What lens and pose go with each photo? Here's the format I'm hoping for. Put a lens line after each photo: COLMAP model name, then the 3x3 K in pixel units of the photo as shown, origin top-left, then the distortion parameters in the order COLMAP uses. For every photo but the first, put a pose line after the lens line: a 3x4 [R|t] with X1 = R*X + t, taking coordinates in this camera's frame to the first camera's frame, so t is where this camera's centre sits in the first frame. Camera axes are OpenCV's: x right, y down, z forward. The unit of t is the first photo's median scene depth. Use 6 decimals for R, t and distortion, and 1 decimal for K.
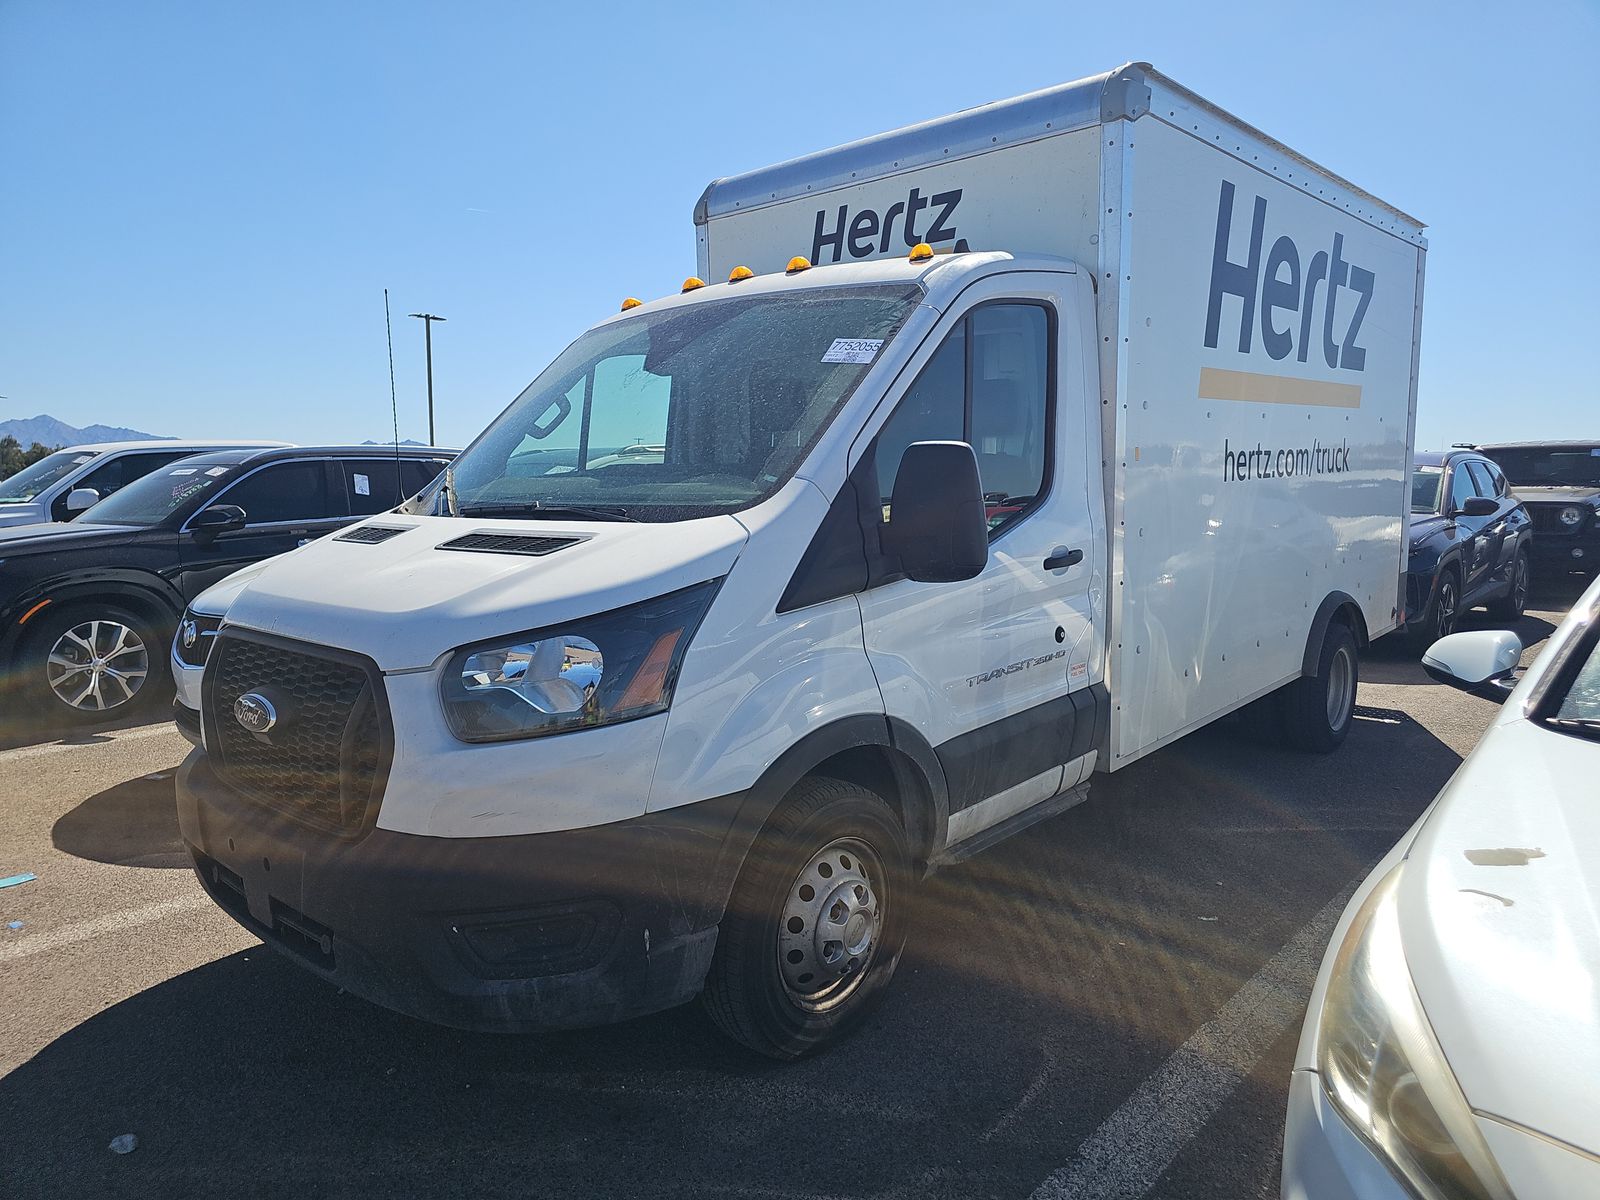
lens RADIAL K [[1067.1, 0, 803.3], [0, 1067.1, 593.9], [0, 0, 1]] dist [0.002904, -0.002030]
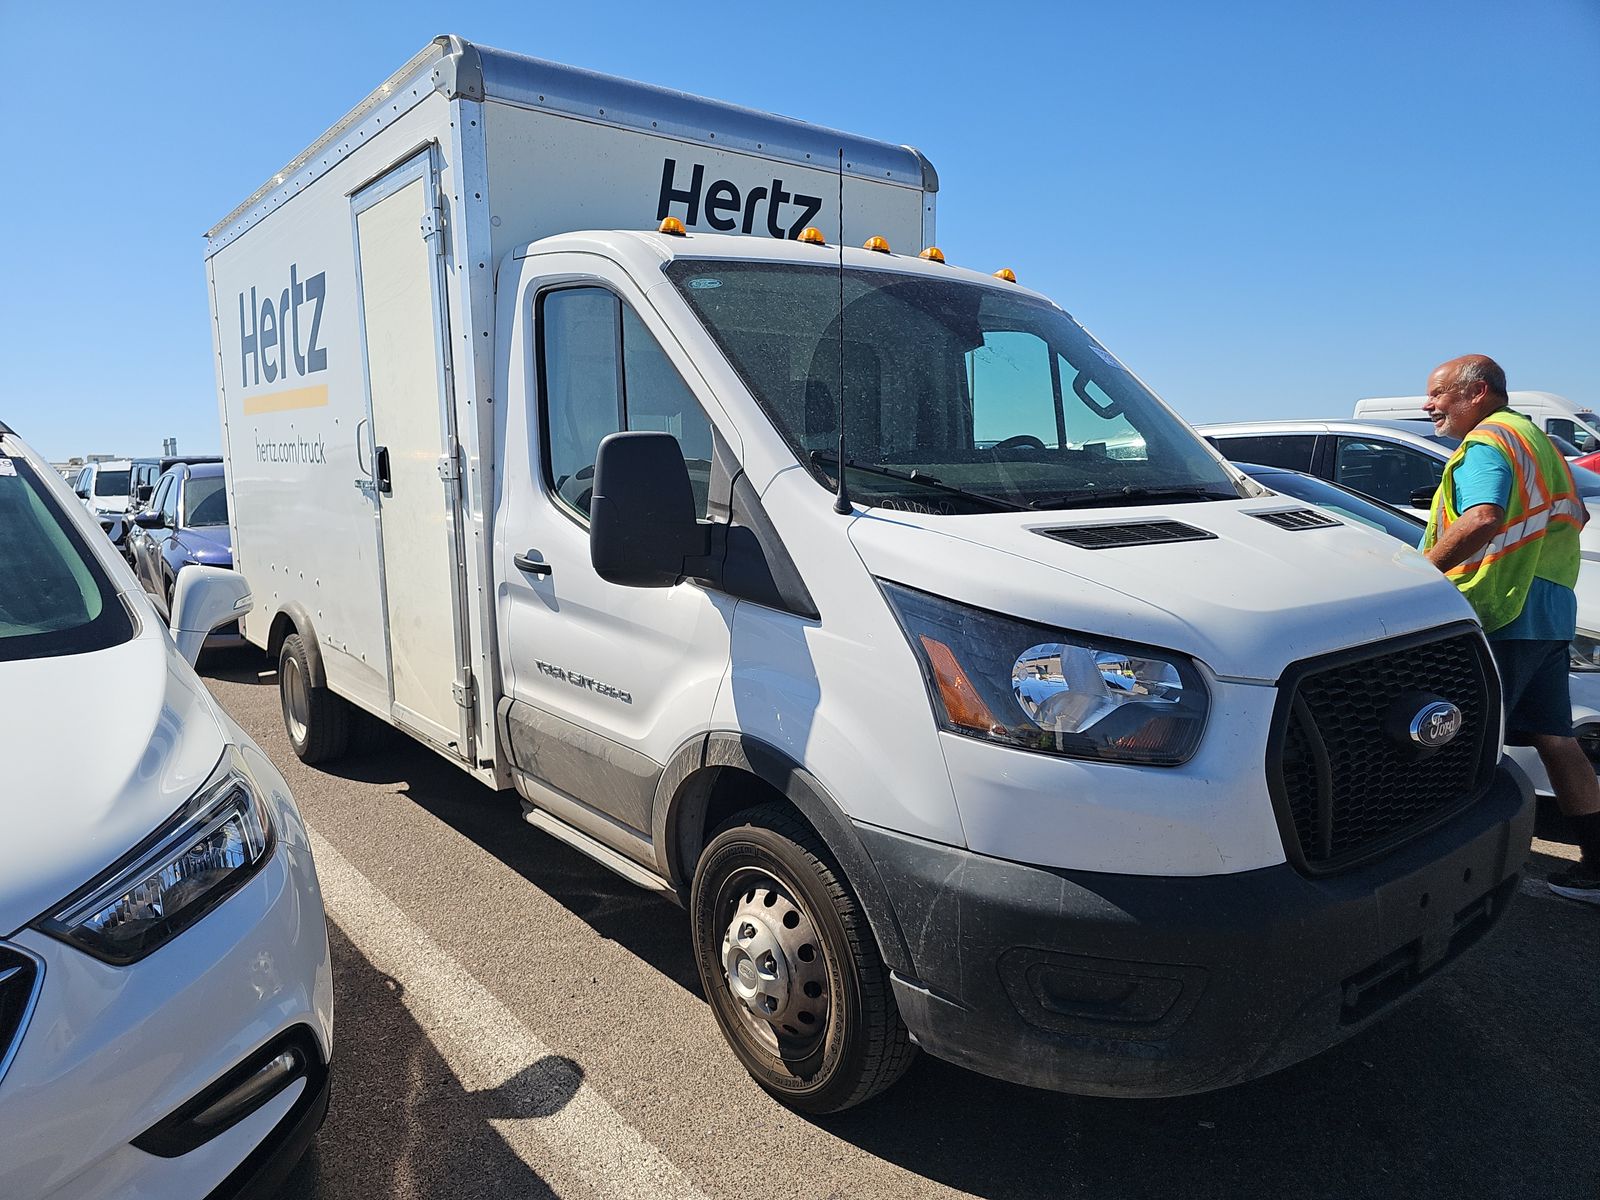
lens RADIAL K [[1067.1, 0, 812.9], [0, 1067.1, 609.1], [0, 0, 1]] dist [0.002904, -0.002030]
pose [[0.160431, -0.131240, 0.978283, -0.888165], [0.112985, 0.987048, 0.113887, -0.090251], [-0.980559, 0.092260, 0.173181, 0.804036]]
